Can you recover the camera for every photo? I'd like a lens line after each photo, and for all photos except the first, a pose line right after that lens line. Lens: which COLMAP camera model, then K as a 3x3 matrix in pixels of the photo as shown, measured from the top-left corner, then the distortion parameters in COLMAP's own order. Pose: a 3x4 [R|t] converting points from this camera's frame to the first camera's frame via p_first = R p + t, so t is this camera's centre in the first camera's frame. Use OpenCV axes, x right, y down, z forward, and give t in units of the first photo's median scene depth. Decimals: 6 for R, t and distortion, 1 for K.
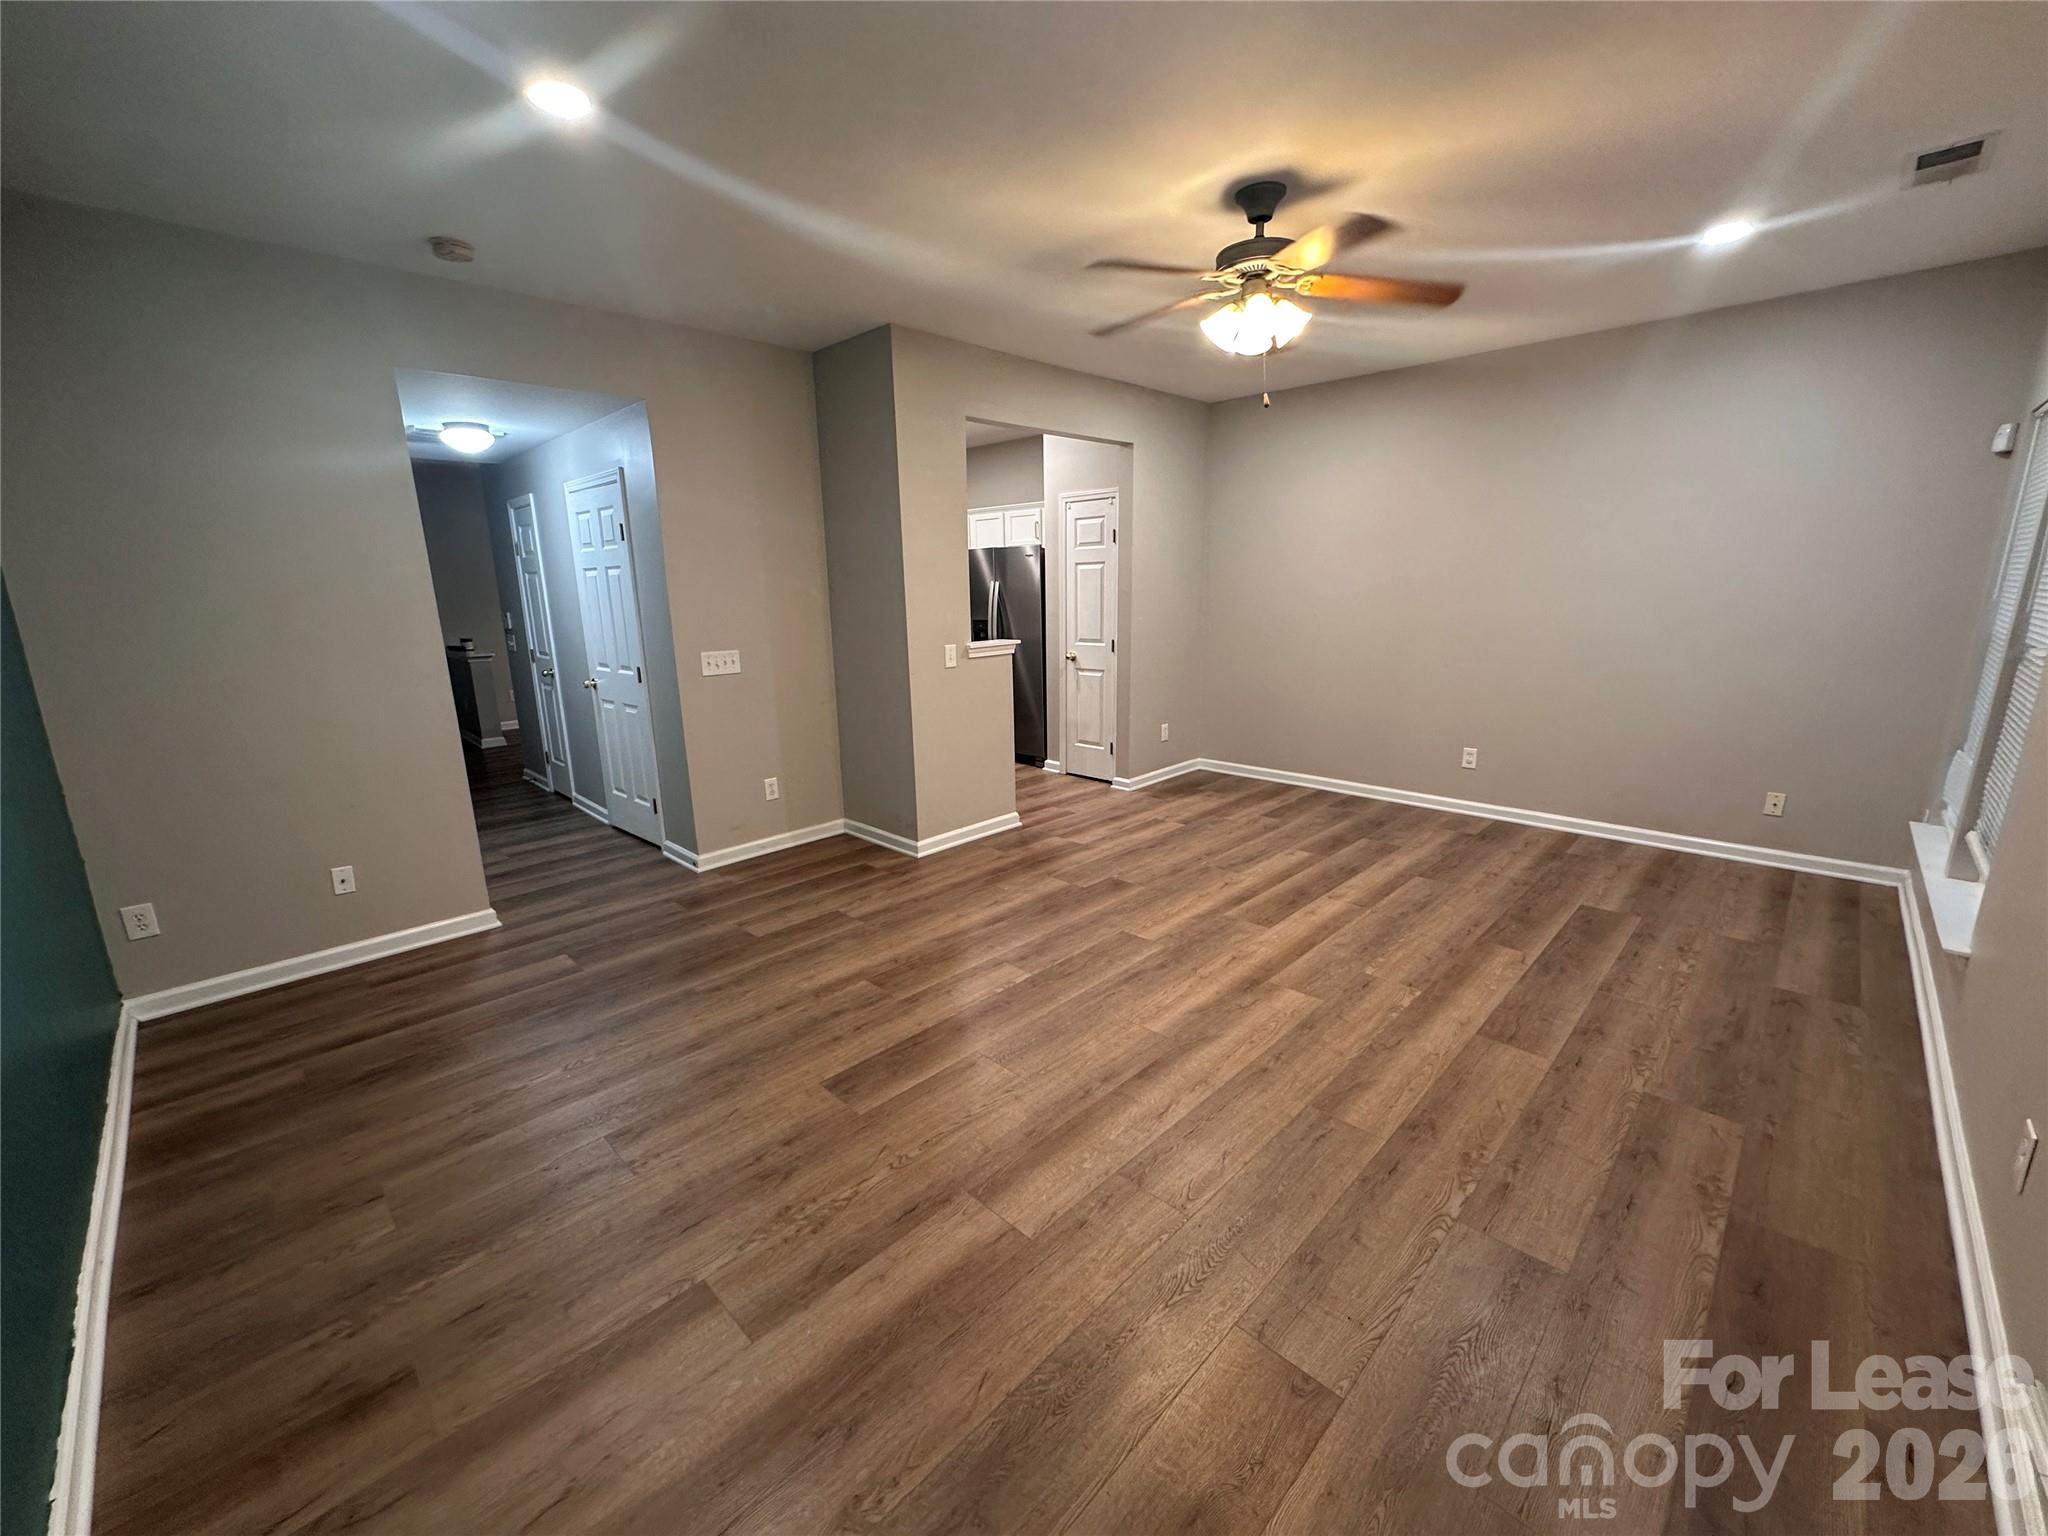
lens RADIAL K [[817.0, 0, 1024.1], [0, 817.0, 773.6], [0, 0, 1]] dist [-0.003321, 0.000763]
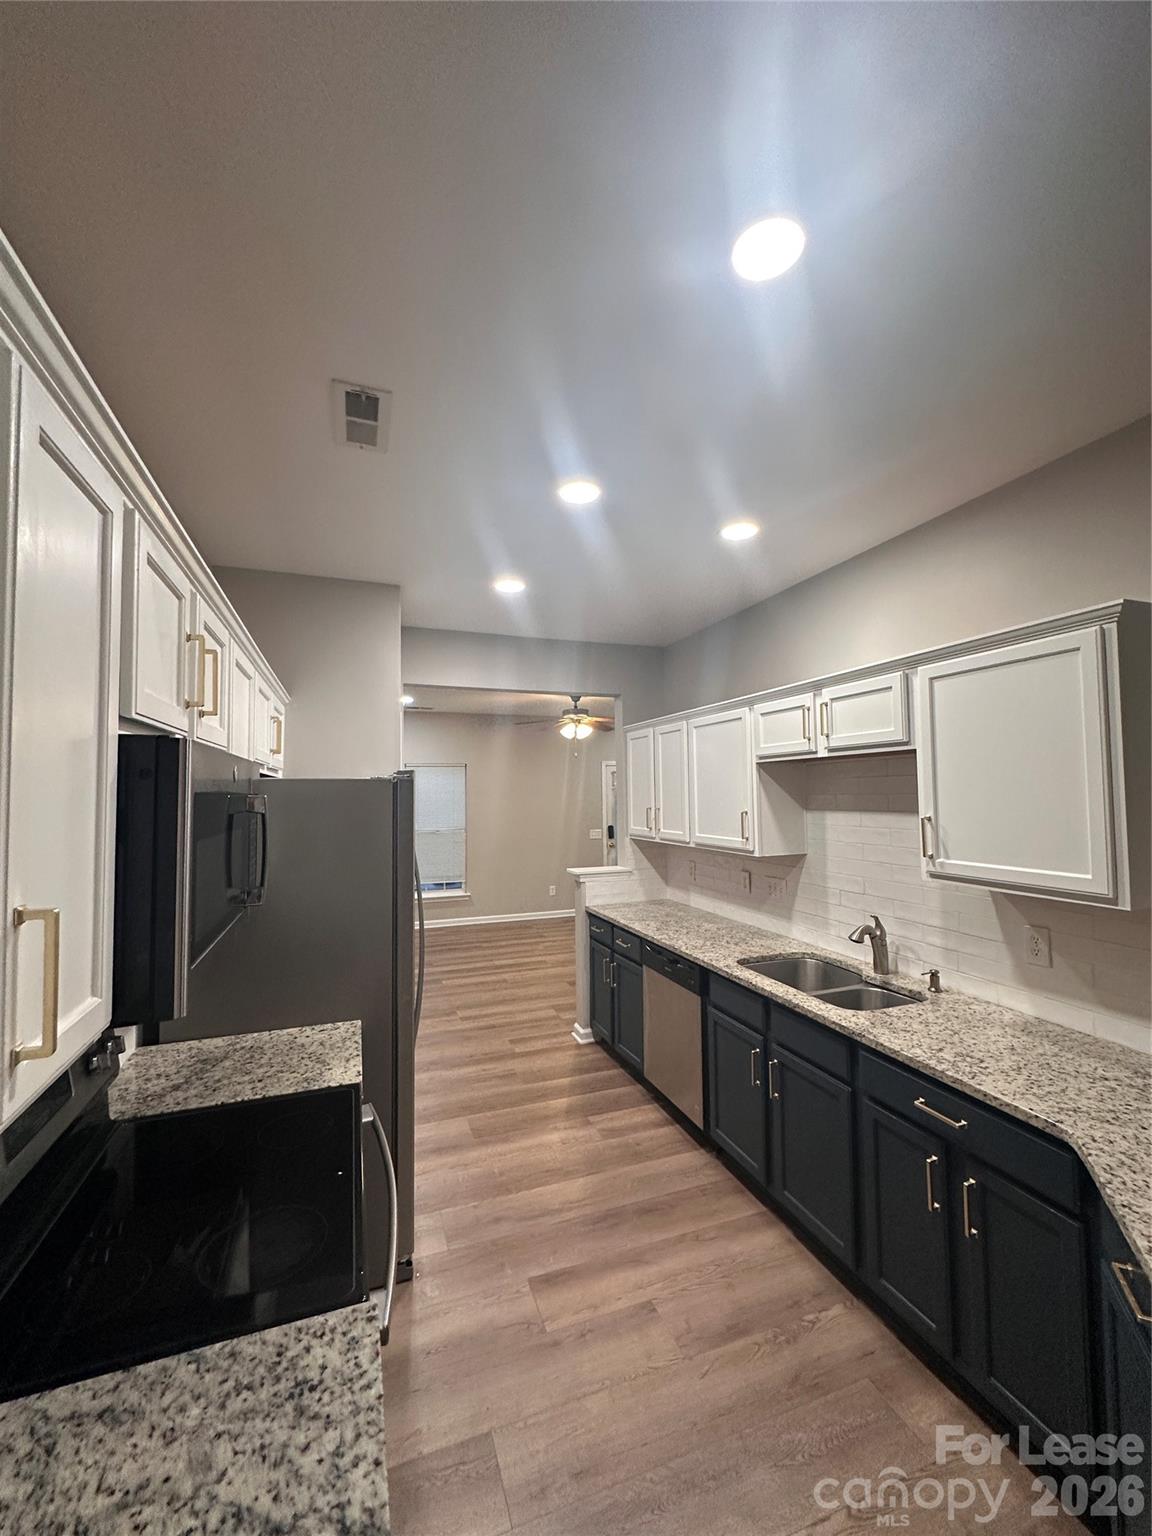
lens RADIAL K [[612.8, 0, 576.0], [0, 612.8, 768.0], [0, 0, 1]] dist [-0.003321, 0.000763]
pose [[-0.901843, 0.045419, 0.429671, -0.602065], [0.126663, 0.978559, 0.162416, -0.669964], [-0.413082, 0.200898, -0.888259, 2.603196]]
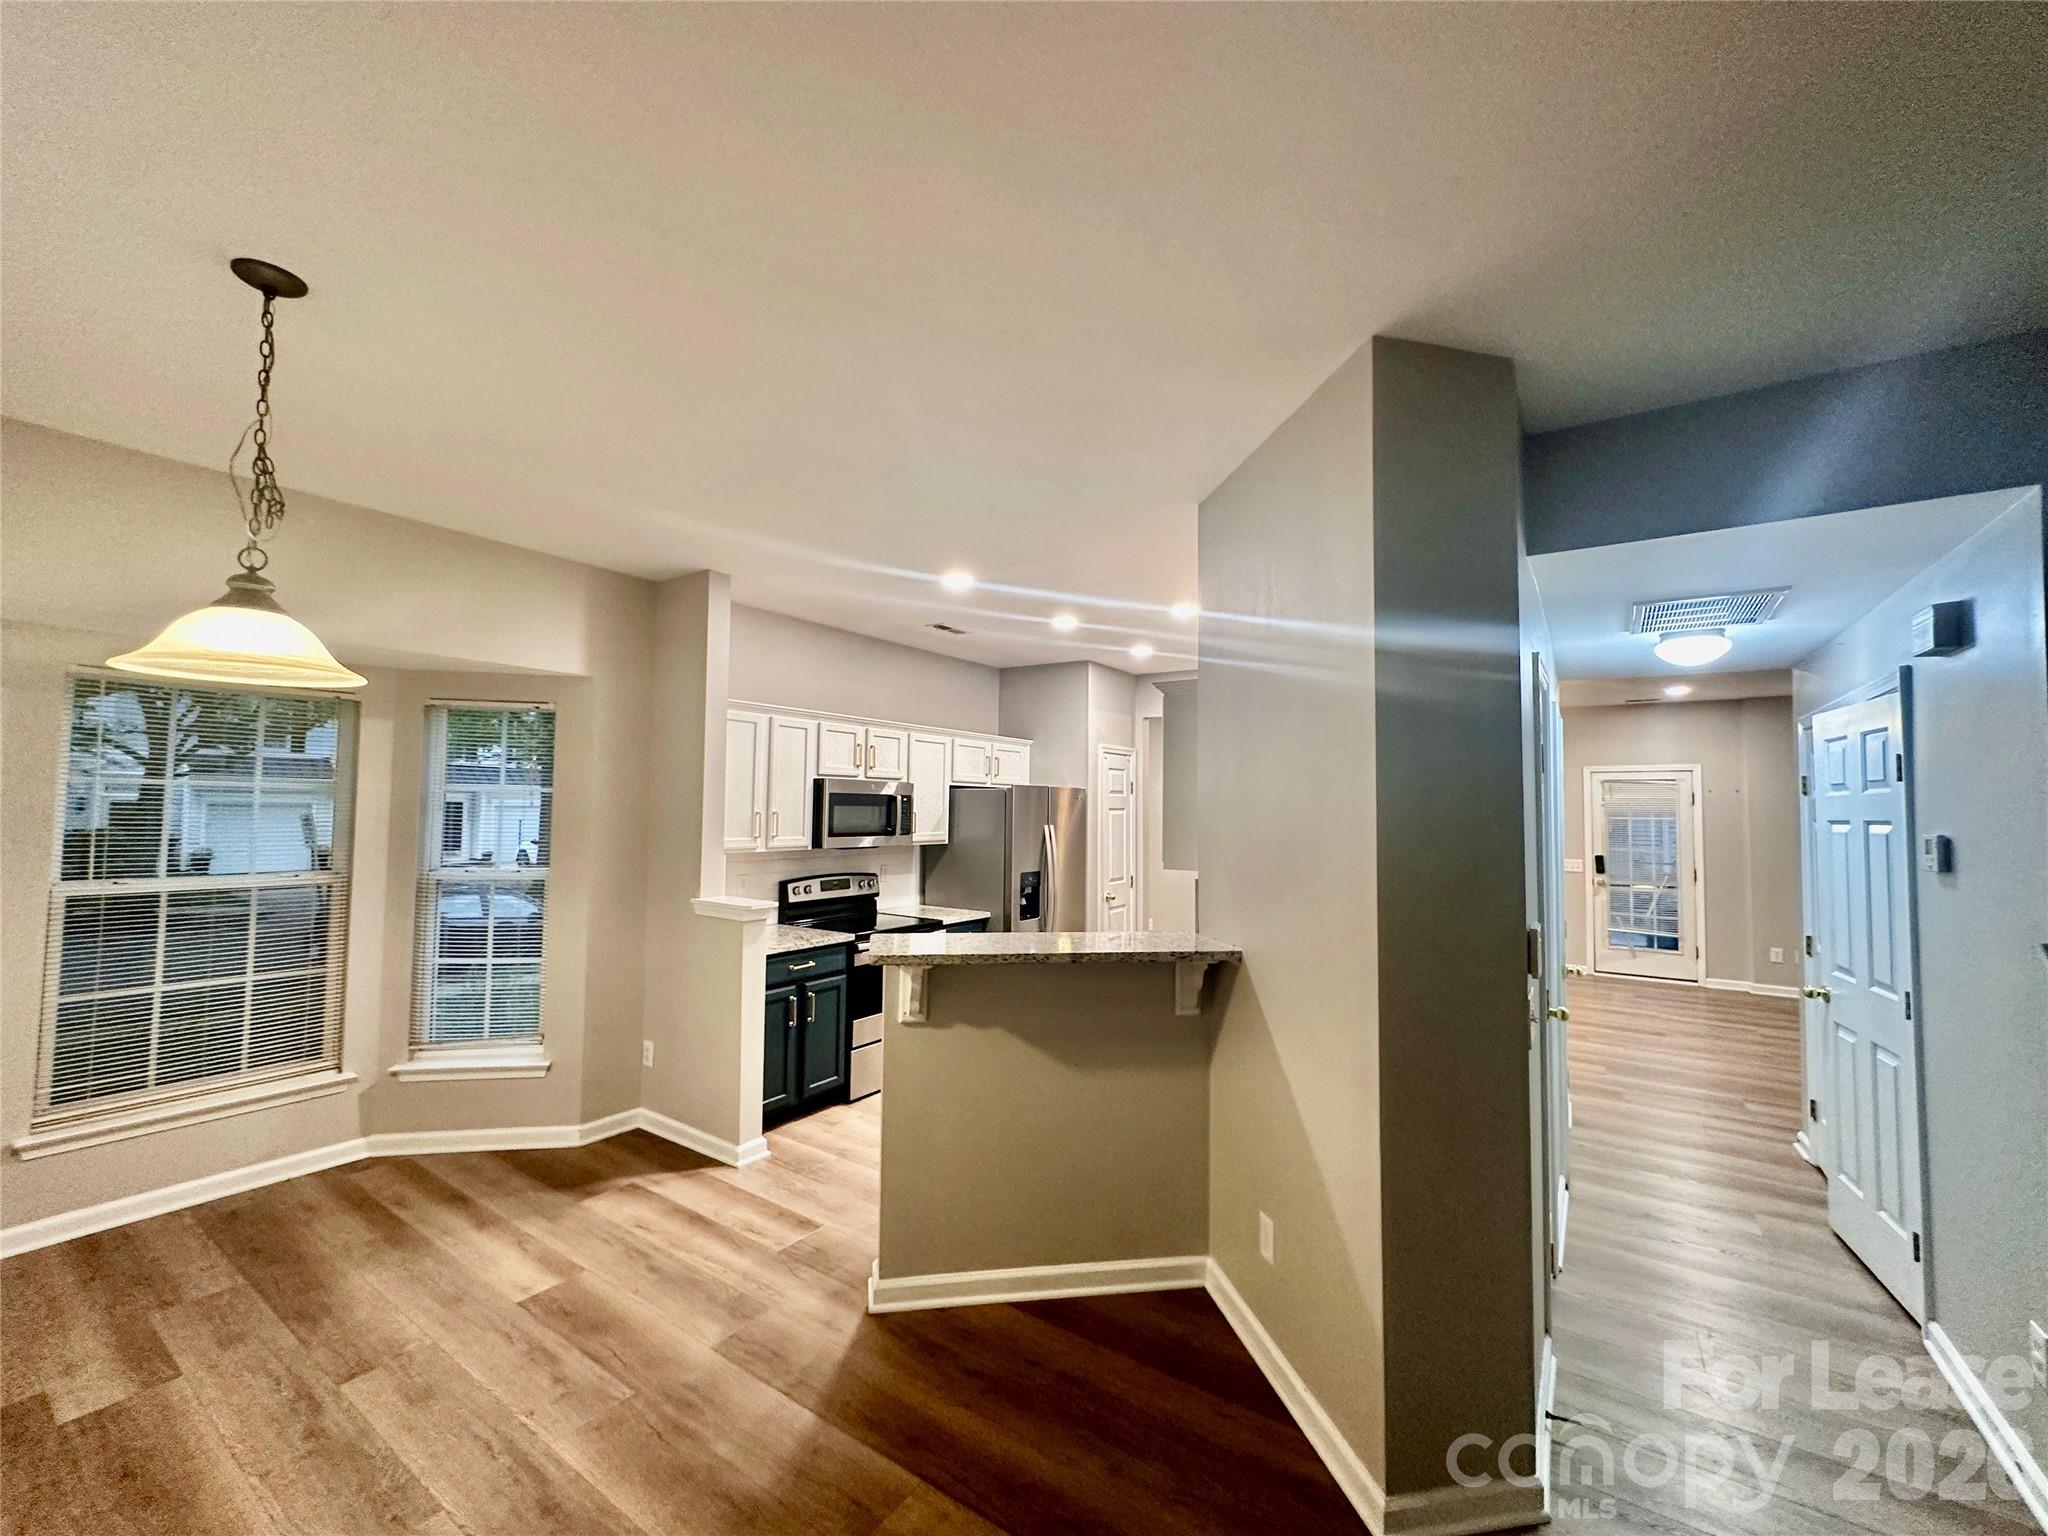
lens RADIAL K [[817.0, 0, 1024.1], [0, 817.0, 773.6], [0, 0, 1]] dist [-0.003321, 0.000763]
pose [[-0.179541, 0.056328, 0.982136, -1.765477], [0.218169, 0.975778, -0.016081, -0.573922], [-0.959253, 0.211385, -0.187482, 2.370917]]
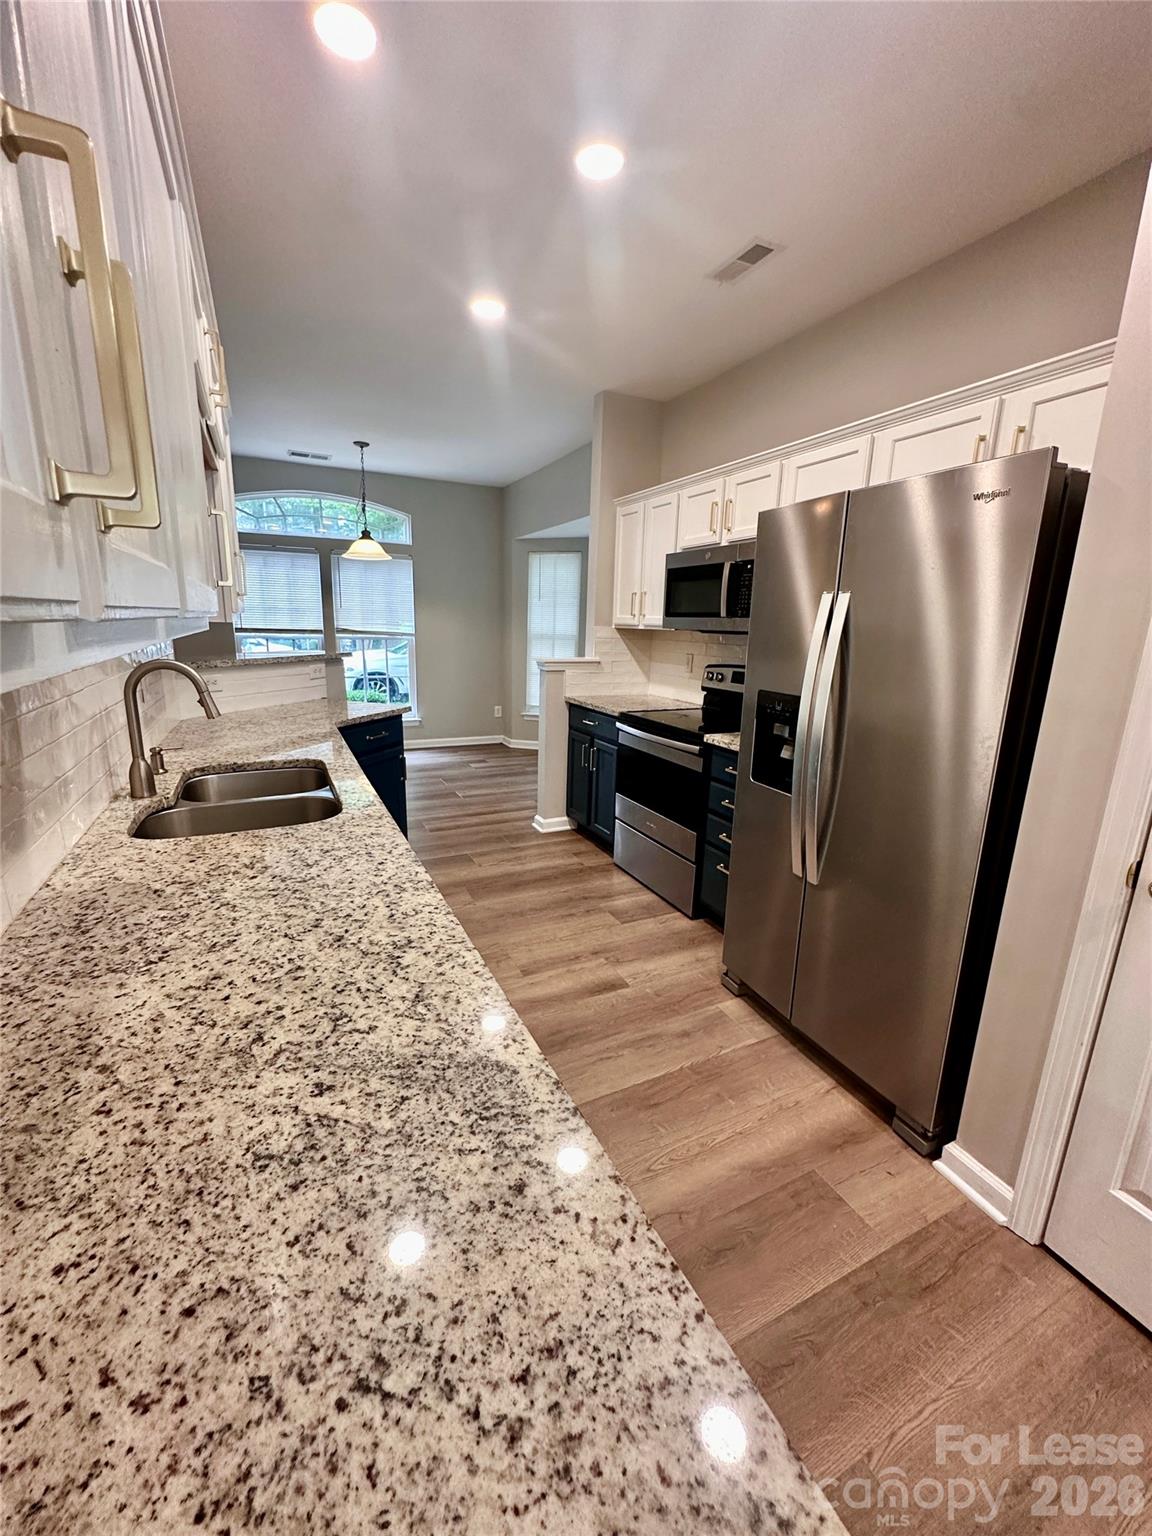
lens RADIAL K [[612.8, 0, 576.0], [0, 612.8, 768.0], [0, 0, 1]] dist [-0.003321, 0.000763]
pose [[0.941896, 0.116836, -0.314930, -0.119112], [-0.117491, 0.992929, 0.016973, -0.313589], [0.314687, 0.021015, 0.948963, 1.446210]]
